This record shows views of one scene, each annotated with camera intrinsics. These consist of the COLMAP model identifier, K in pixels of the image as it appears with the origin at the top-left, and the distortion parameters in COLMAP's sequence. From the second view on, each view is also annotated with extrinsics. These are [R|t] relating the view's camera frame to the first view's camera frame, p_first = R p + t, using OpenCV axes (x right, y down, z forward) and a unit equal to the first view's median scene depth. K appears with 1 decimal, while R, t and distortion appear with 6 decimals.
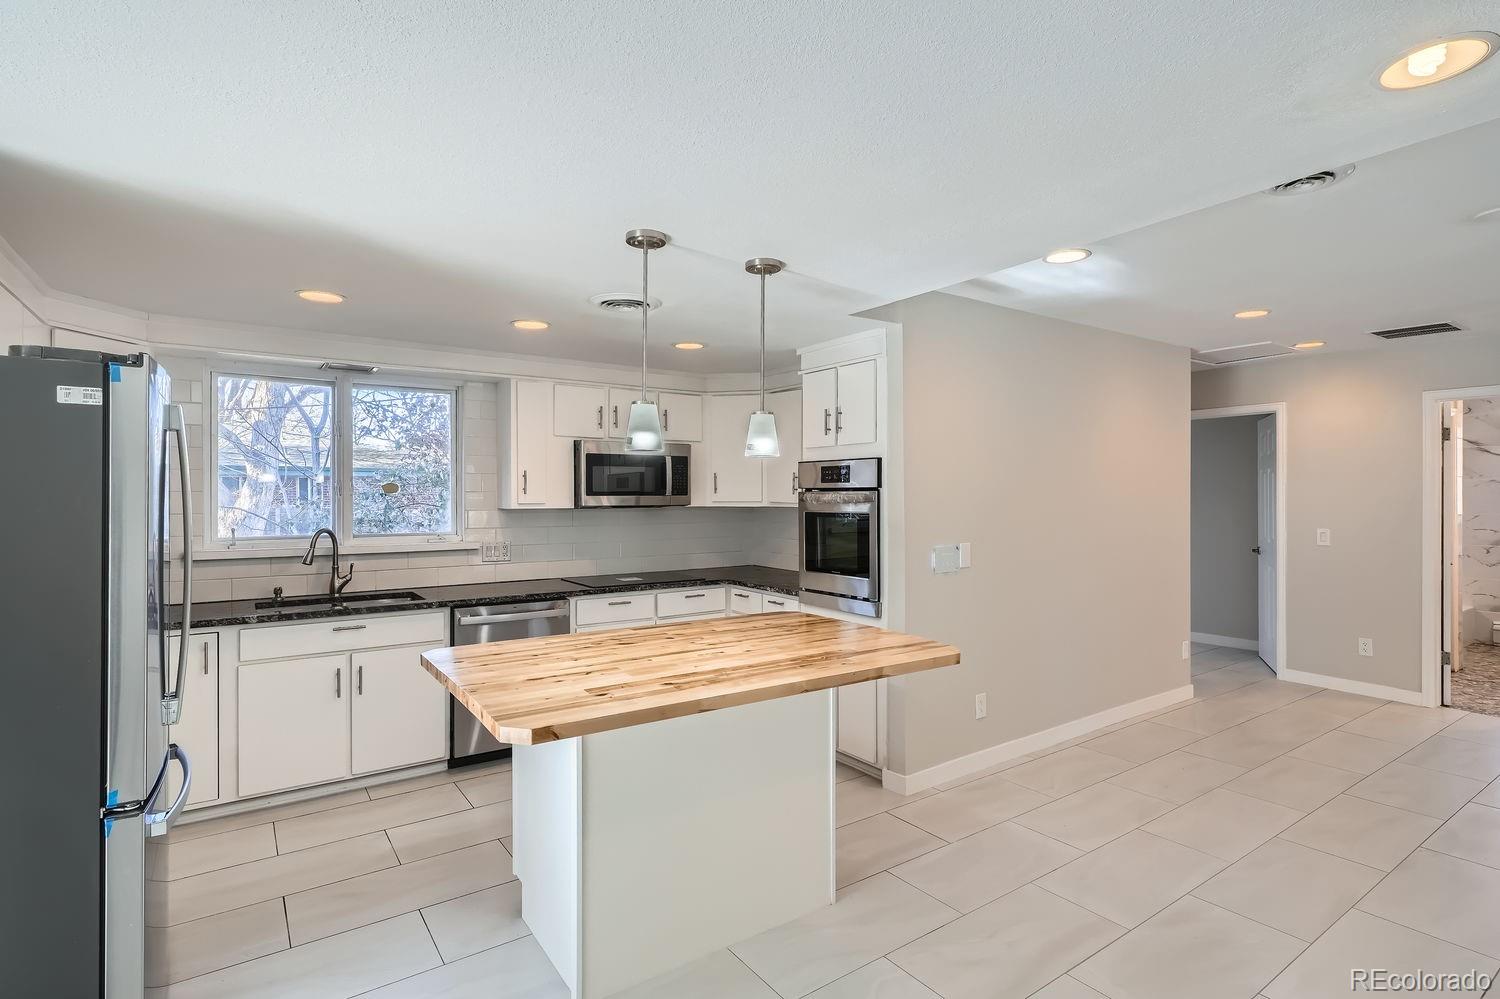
lens RADIAL K [[742.6, 0, 758.7], [0, 742.6, 497.0], [0, 0, 1]] dist [-0.001339, -0.000084]
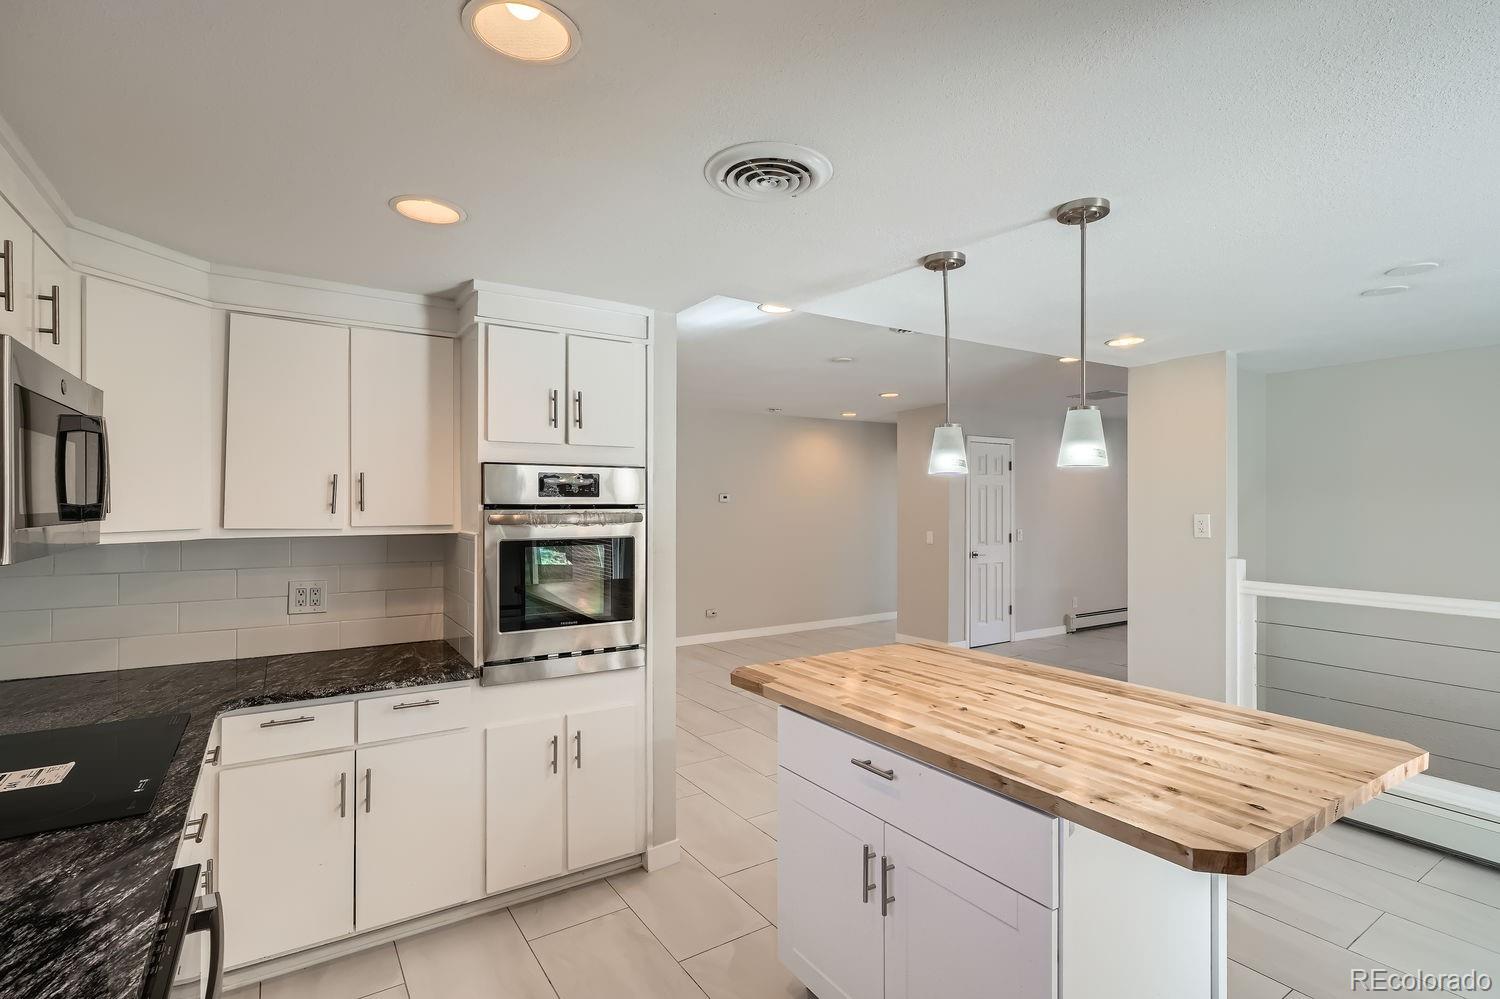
lens RADIAL K [[742.6, 0, 751.9], [0, 742.6, 495.6], [0, 0, 1]] dist [-0.001339, -0.000084]
pose [[0.044890, 0.002720, 0.998988, -0.311186], [-0.001329, 0.999996, -0.002663, -0.009729], [-0.998991, -0.001208, 0.044894, 0.411969]]
